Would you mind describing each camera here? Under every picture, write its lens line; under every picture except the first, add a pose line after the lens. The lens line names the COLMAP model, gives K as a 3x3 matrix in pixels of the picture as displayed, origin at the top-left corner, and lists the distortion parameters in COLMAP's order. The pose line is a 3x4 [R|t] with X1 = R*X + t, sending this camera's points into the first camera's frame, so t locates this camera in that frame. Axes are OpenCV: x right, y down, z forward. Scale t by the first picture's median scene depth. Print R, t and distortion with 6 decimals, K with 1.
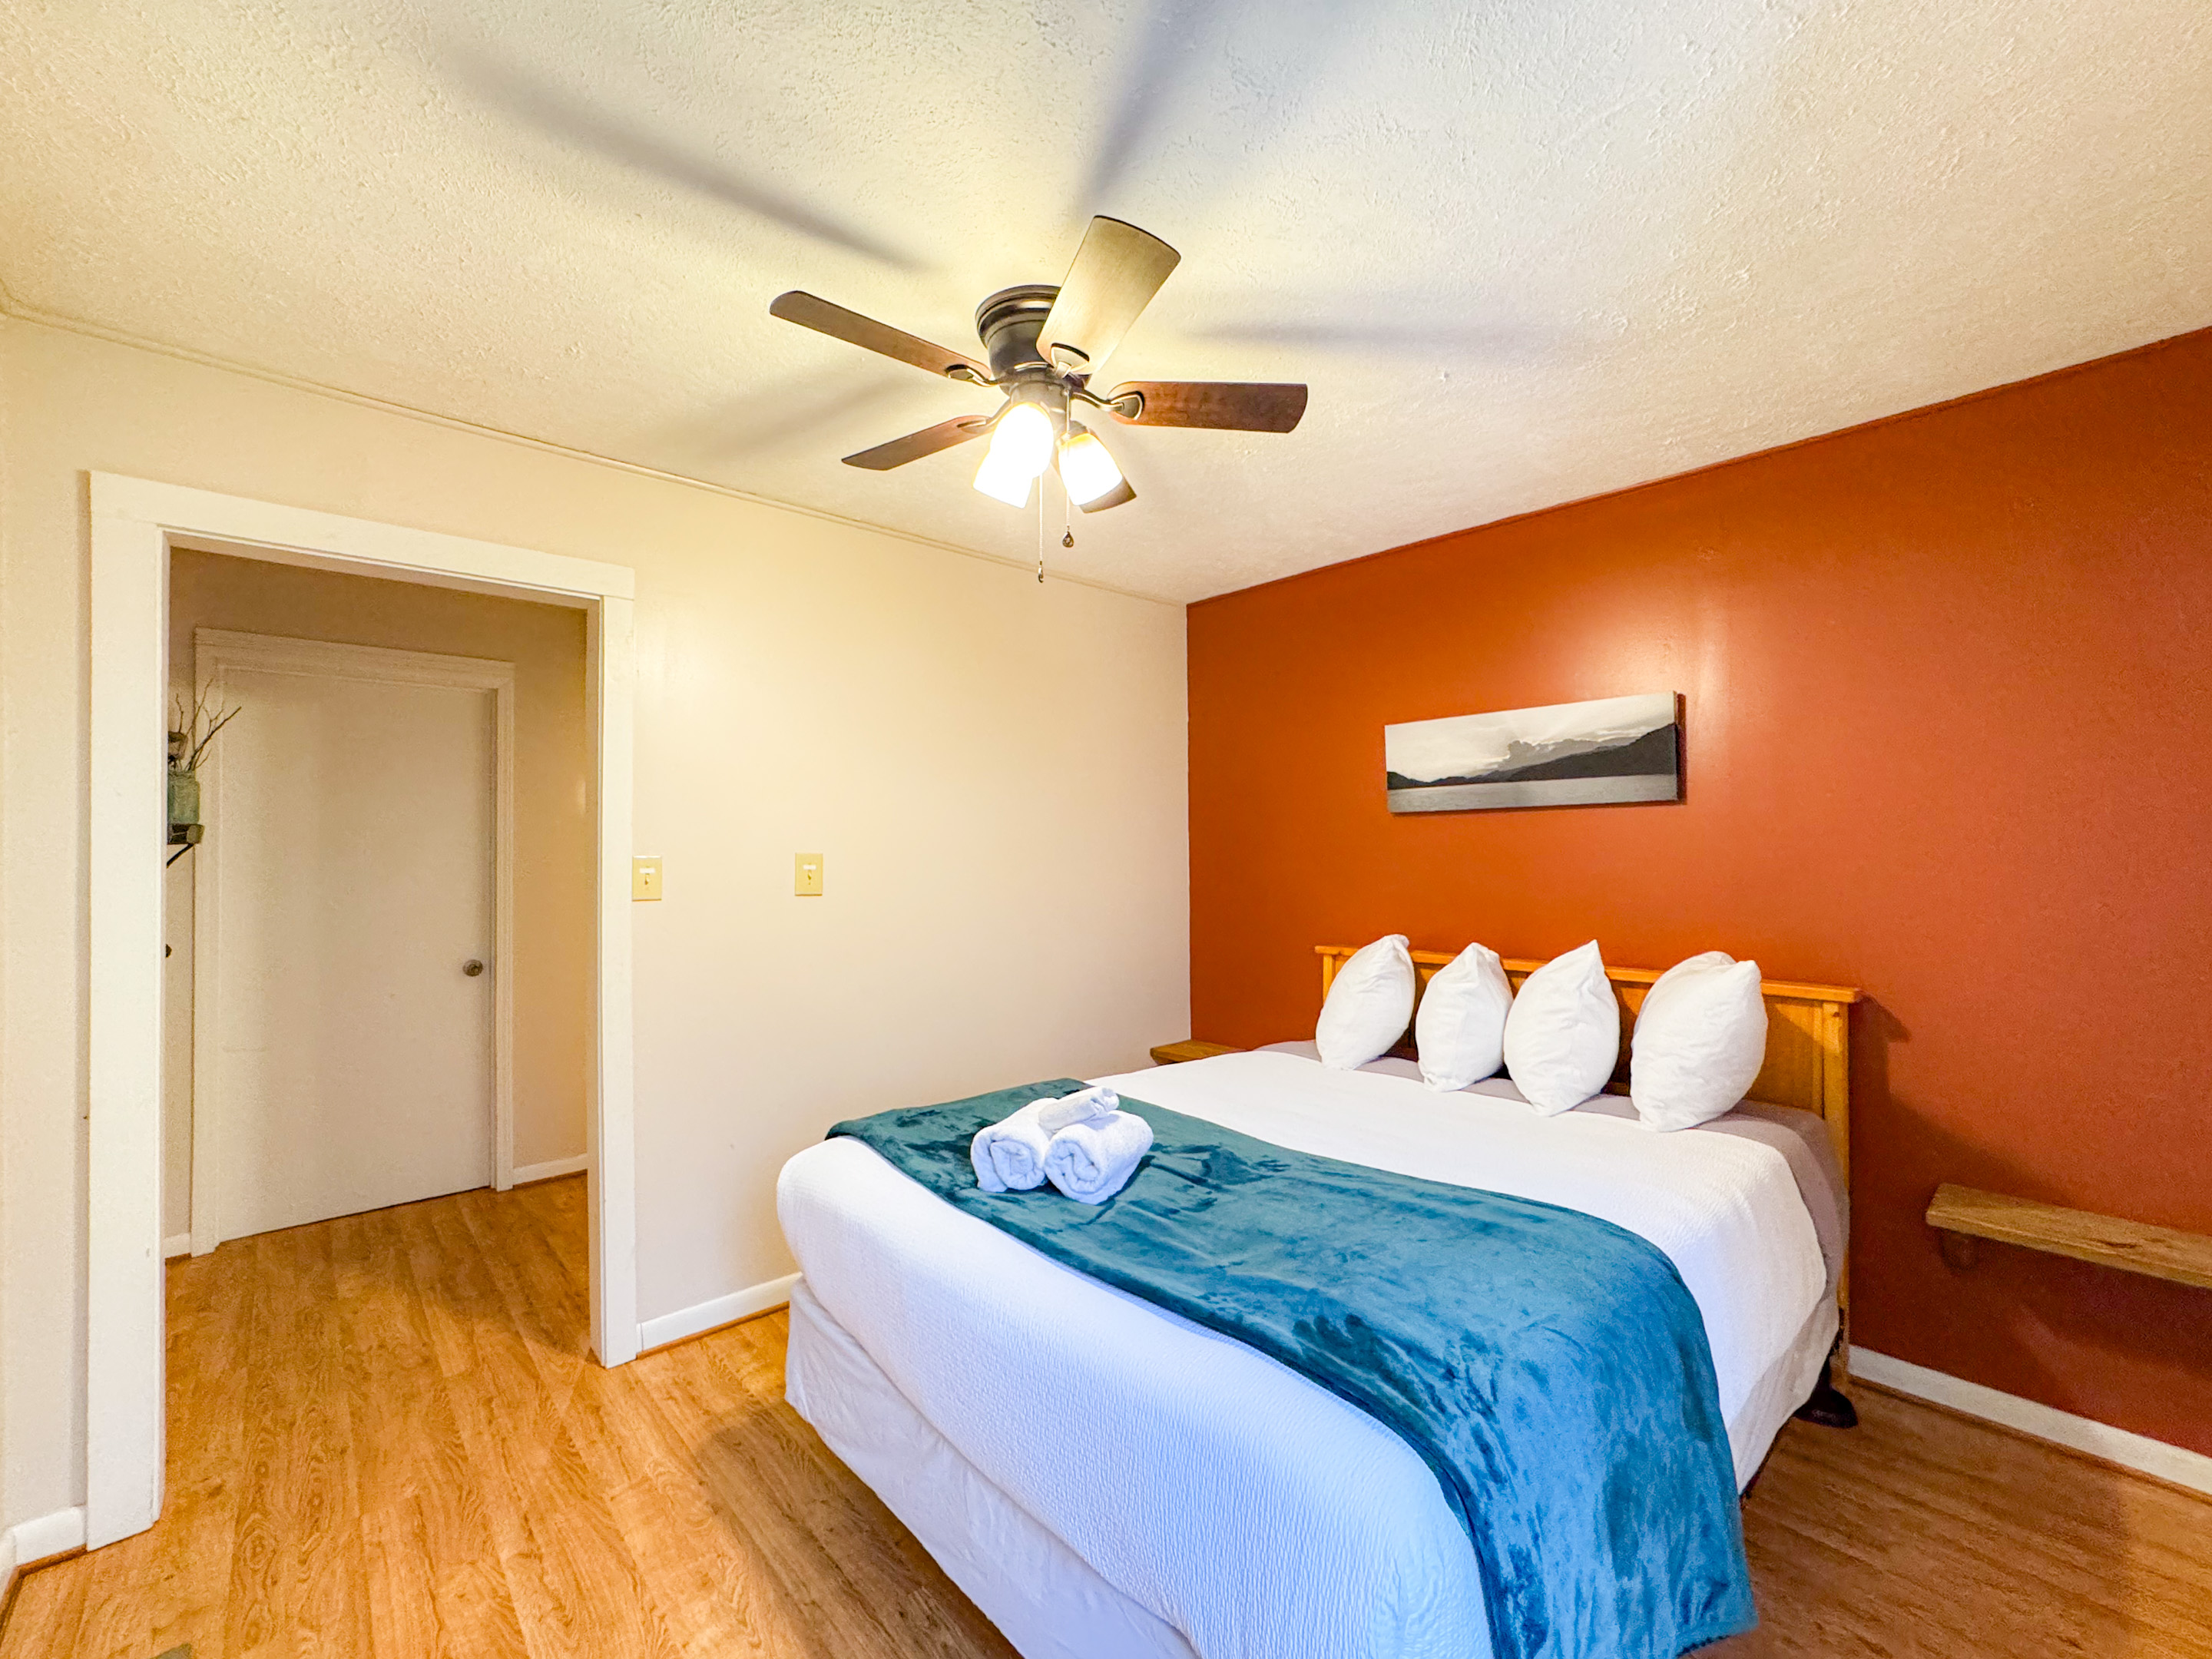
lens RADIAL K [[918.3, 0, 1098.3], [0, 918.3, 834.7], [0, 0, 1]] dist [-0.031156, 0.007104]
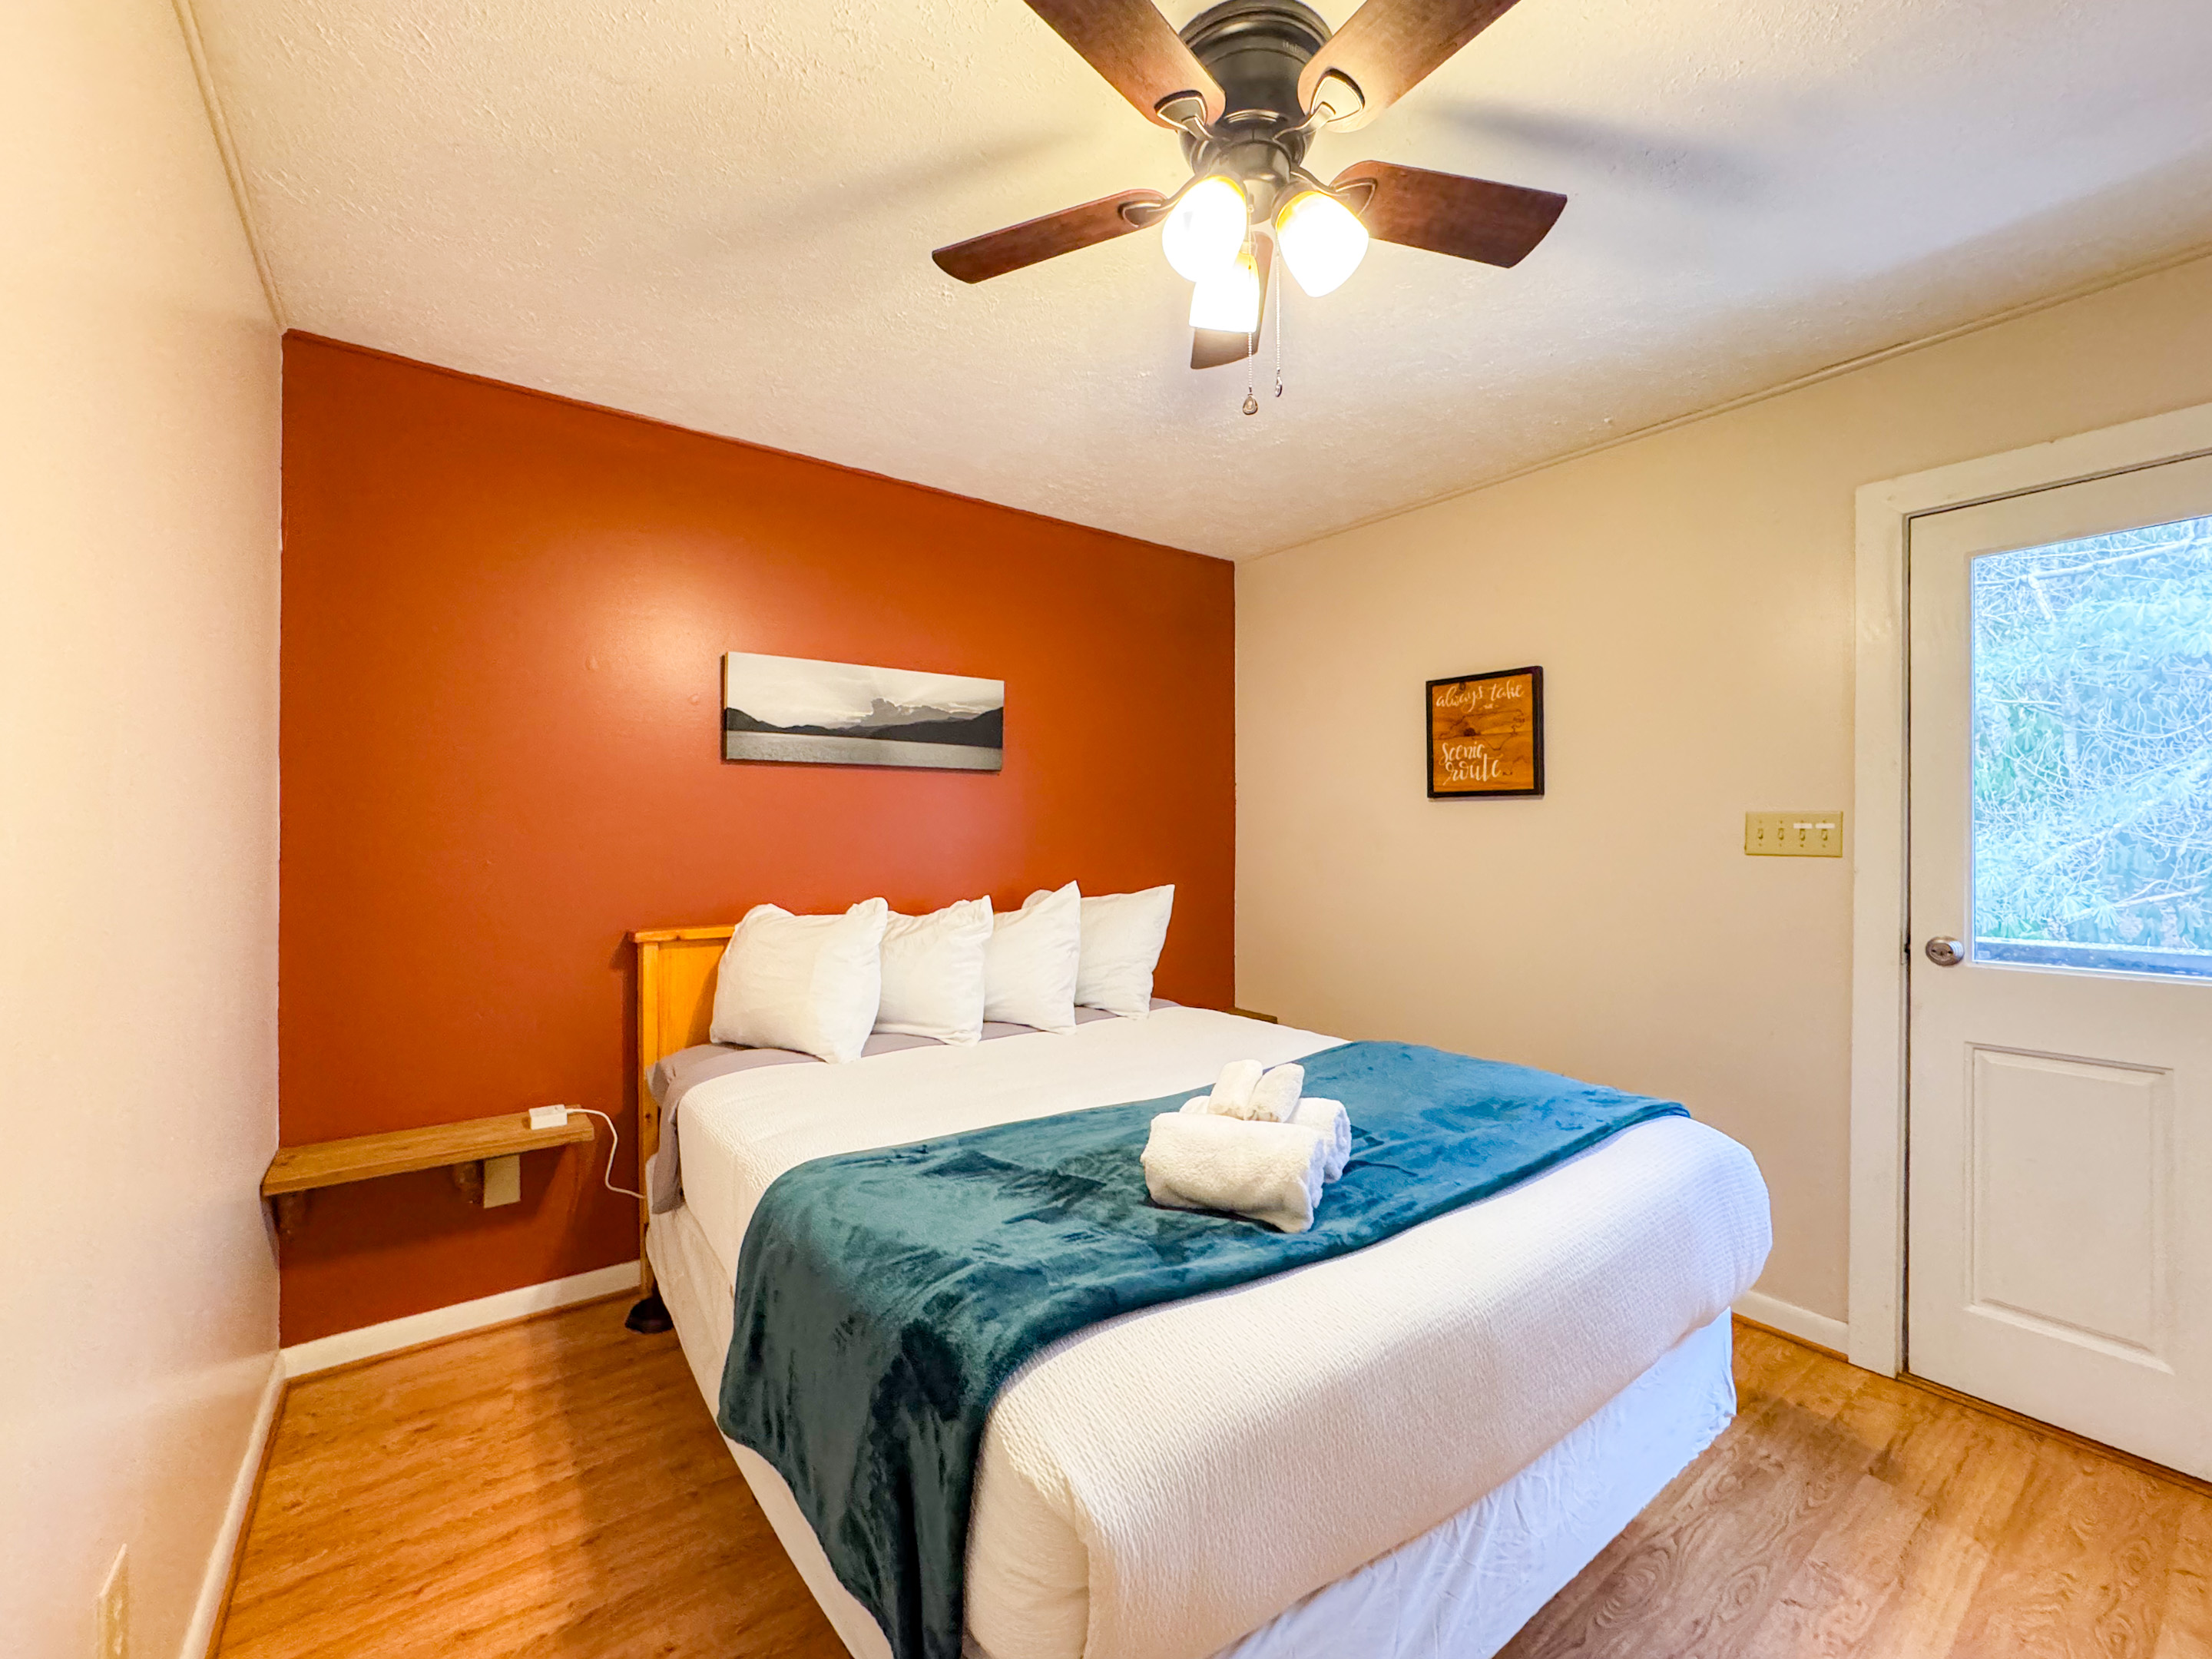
lens RADIAL K [[918.3, 0, 1103.9], [0, 918.3, 837.0], [0, 0, 1]] dist [-0.031156, 0.007104]
pose [[0.090081, 0.003277, 0.995929, -0.514072], [-0.022369, 0.999749, -0.001266, 0.044242], [-0.995683, -0.022164, 0.090132, 0.654204]]
